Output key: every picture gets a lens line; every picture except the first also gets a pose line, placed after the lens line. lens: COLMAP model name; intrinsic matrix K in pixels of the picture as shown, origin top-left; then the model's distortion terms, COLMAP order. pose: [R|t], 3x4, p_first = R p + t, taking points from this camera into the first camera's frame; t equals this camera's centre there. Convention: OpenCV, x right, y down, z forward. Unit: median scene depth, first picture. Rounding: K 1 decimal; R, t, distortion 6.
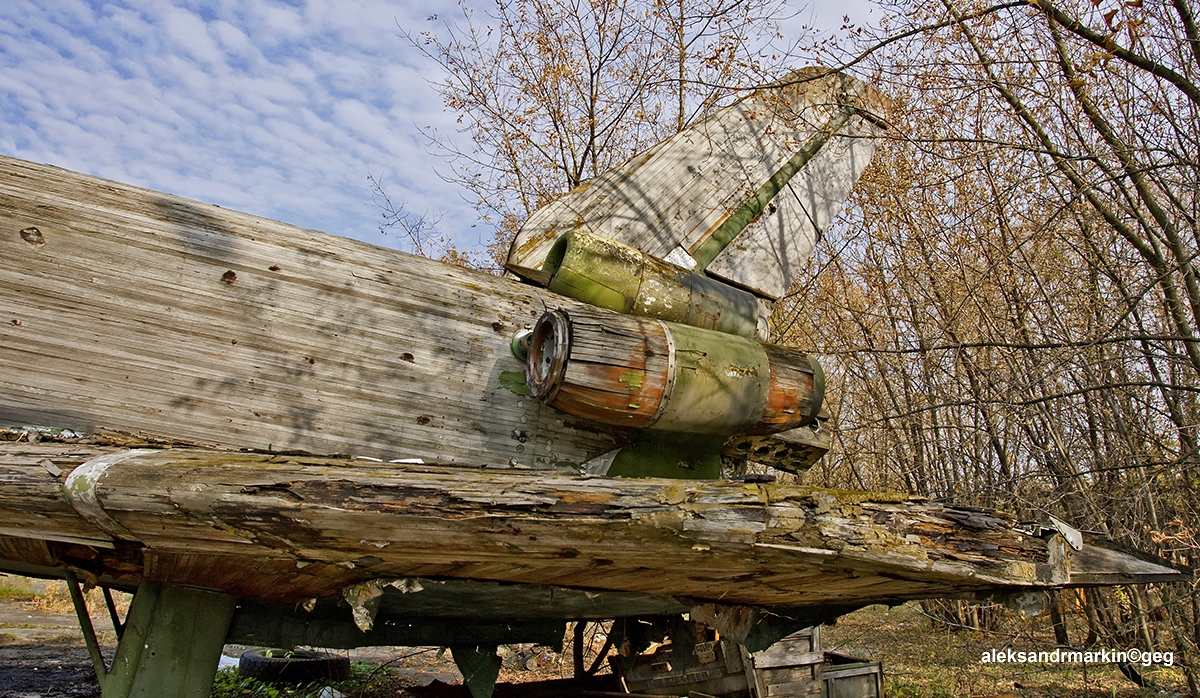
lens RADIAL K [[811.4, 0, 600.0], [0, 811.4, 349.0], [0, 0, 1]] dist [-0.126671, 0.000143]
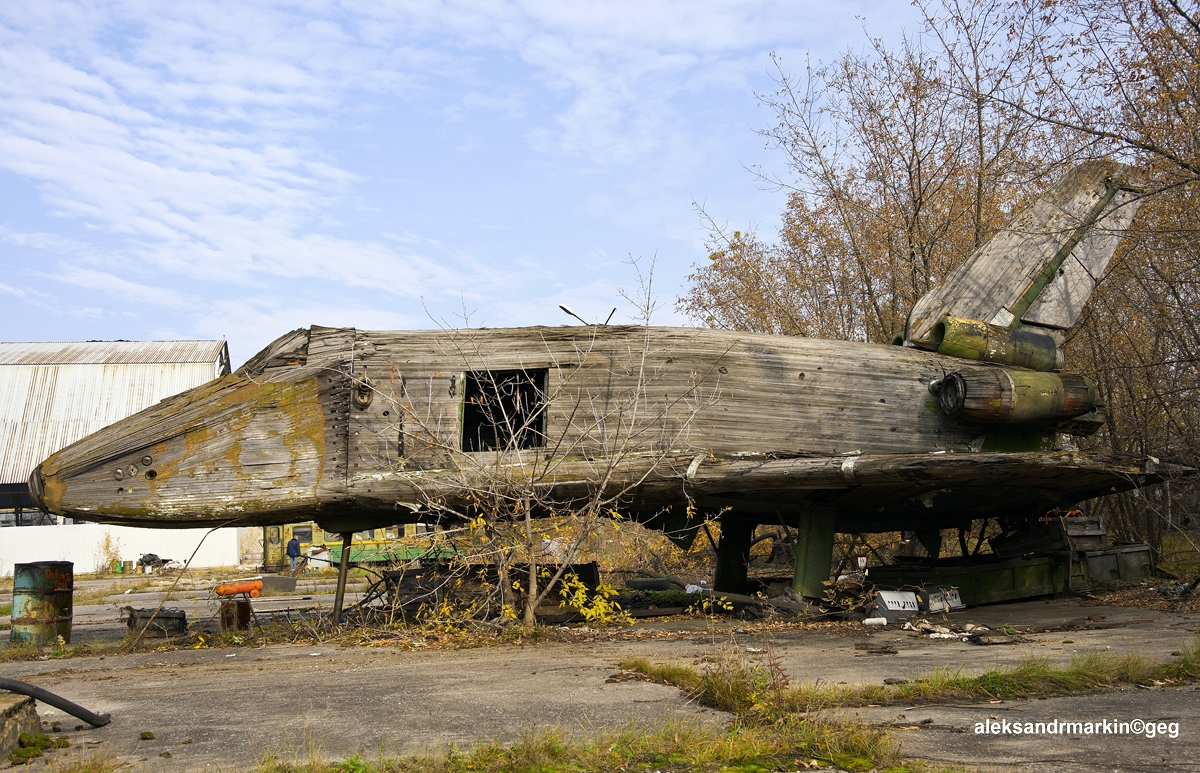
lens RADIAL K [[1148.1, 0, 600.0], [0, 1148.1, 386.5], [0, 0, 1]] dist [-0.003302, -0.001072]
pose [[0.975356, -0.092892, -0.200131, -0.348105], [0.114049, 0.988739, 0.096895, -0.395985], [0.188876, -0.117332, 0.974966, -2.034571]]
